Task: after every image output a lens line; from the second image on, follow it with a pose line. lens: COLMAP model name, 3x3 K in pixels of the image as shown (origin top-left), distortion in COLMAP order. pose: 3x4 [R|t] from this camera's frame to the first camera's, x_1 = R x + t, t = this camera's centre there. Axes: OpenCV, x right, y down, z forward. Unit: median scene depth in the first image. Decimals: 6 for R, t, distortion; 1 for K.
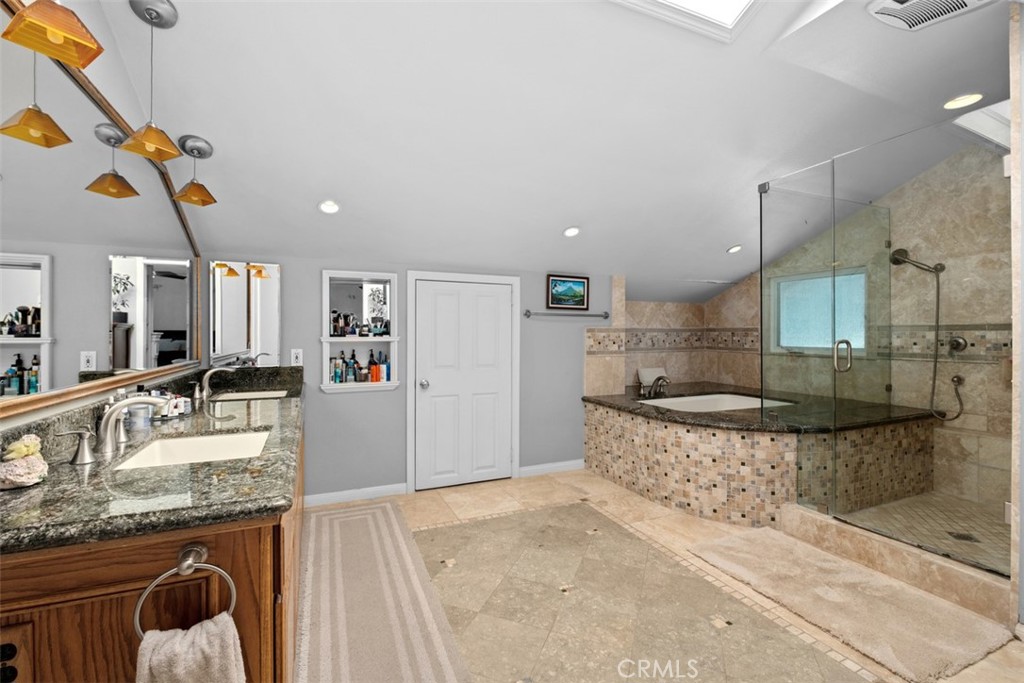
lens RADIAL K [[442.6, 0, 514.0], [0, 442.6, 335.9], [0, 0, 1]] dist [0.001212, -0.006015]
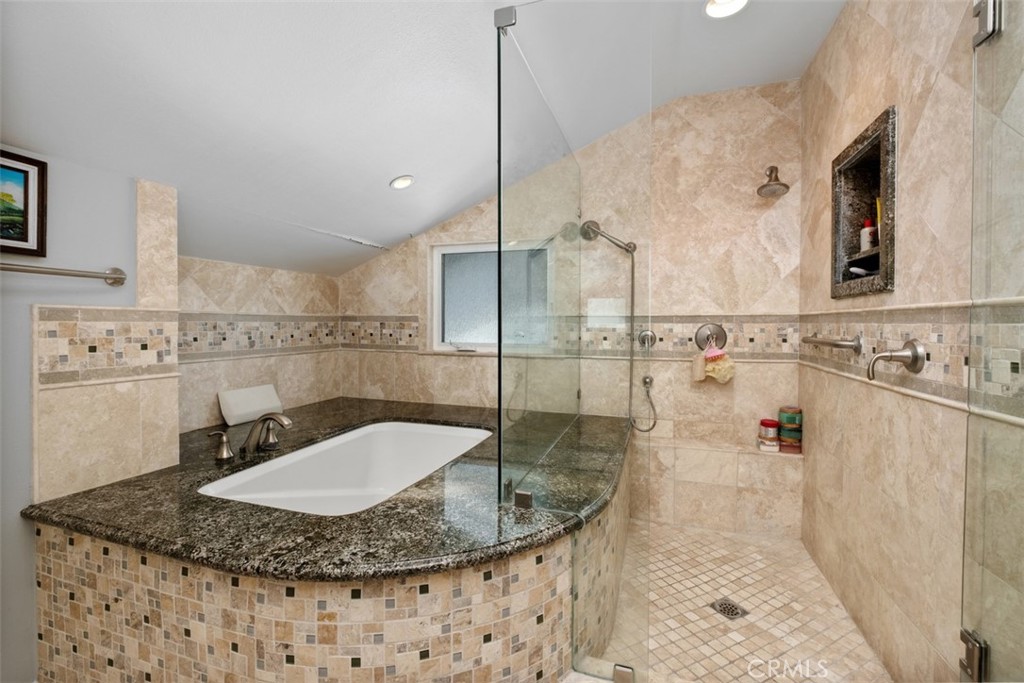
lens RADIAL K [[442.6, 0, 514.0], [0, 442.6, 335.9], [0, 0, 1]] dist [0.001212, -0.006015]
pose [[0.671102, -0.015288, 0.741208, 0.179348], [-0.003450, 0.999712, 0.023743, -0.005893], [-0.741357, -0.018491, 0.670856, 0.555141]]
